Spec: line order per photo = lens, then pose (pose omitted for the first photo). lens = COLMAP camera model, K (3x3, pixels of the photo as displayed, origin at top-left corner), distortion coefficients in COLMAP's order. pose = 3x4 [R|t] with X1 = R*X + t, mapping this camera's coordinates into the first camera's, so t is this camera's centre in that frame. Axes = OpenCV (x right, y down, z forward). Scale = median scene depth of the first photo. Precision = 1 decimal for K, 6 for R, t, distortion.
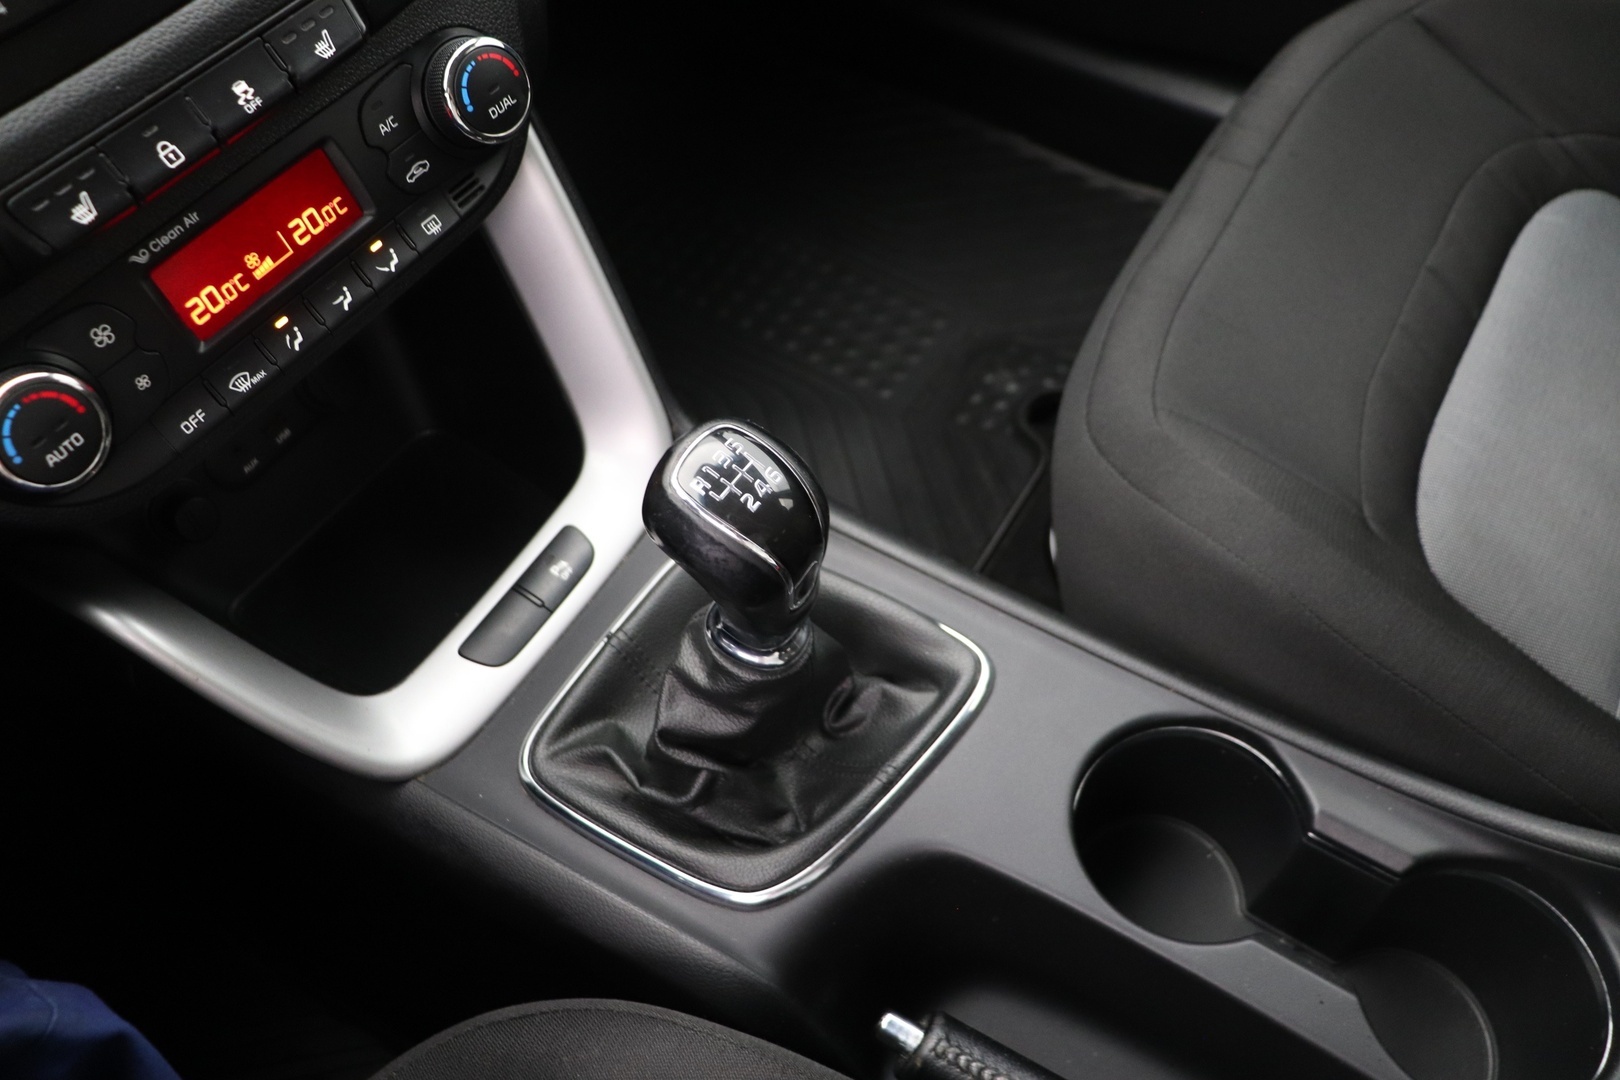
lens RADIAL K [[1312.7, 0, 814.4], [0, 1312.7, 565.0], [0, 0, 1]] dist [-0.203659, 0.155322]
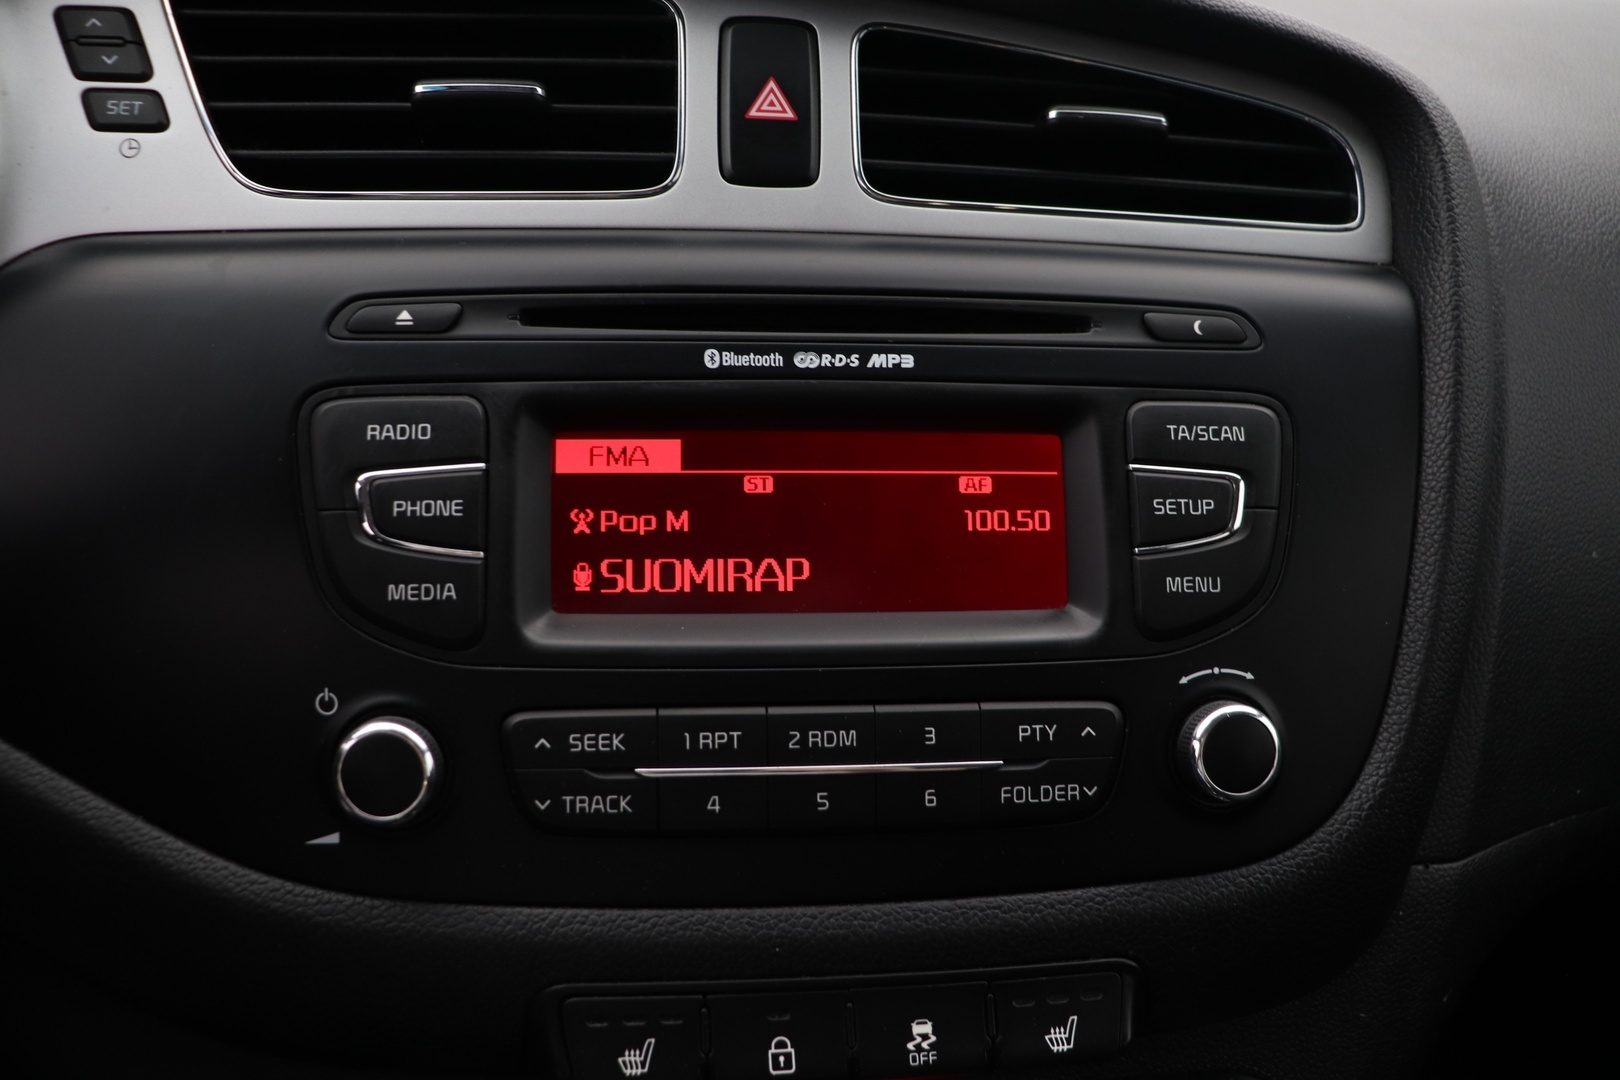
lens RADIAL K [[1312.7, 0, 814.4], [0, 1312.7, 565.0], [0, 0, 1]] dist [-0.203659, 0.155322]
pose [[0.694305, 0.321455, -0.643900, -0.120158], [-0.633075, 0.698322, -0.334009, -0.279265], [0.342280, 0.639542, 0.688354, 0.307219]]
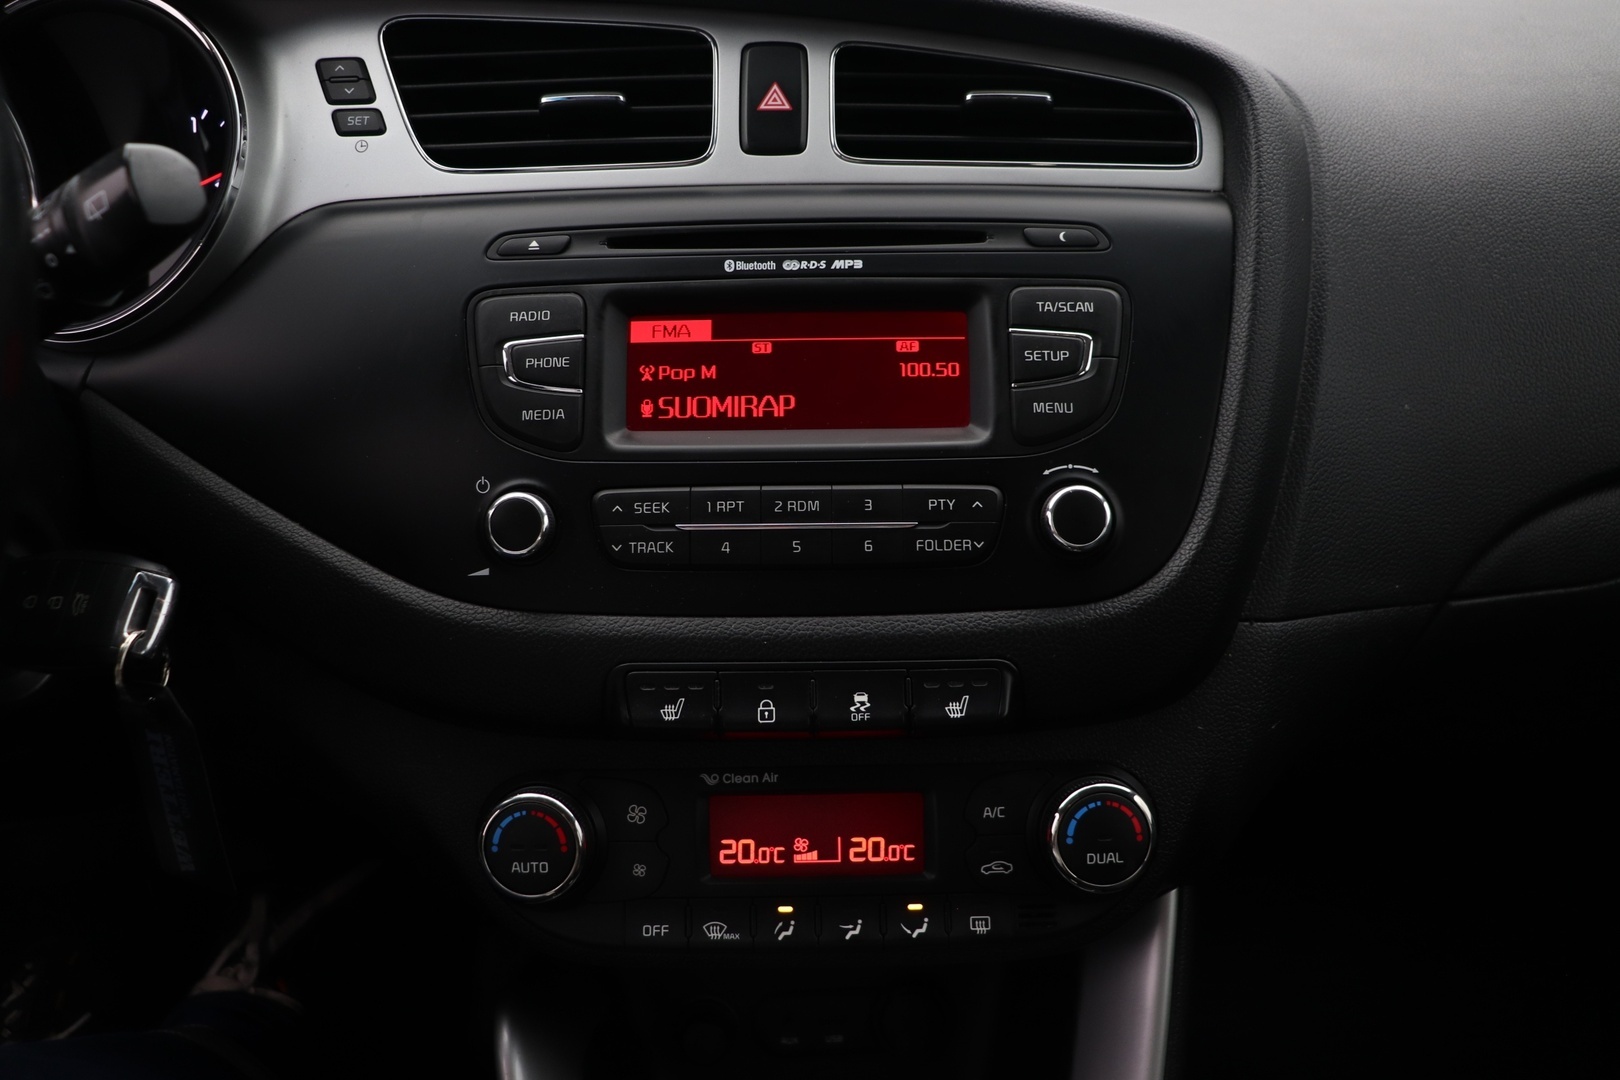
lens RADIAL K [[1312.7, 0, 814.4], [0, 1312.7, 565.0], [0, 0, 1]] dist [-0.203659, 0.155322]
pose [[0.606133, 0.316054, -0.729872, 0.279878], [-0.668955, 0.698967, -0.252872, -0.151883], [0.430235, 0.641526, 0.635093, 0.201596]]
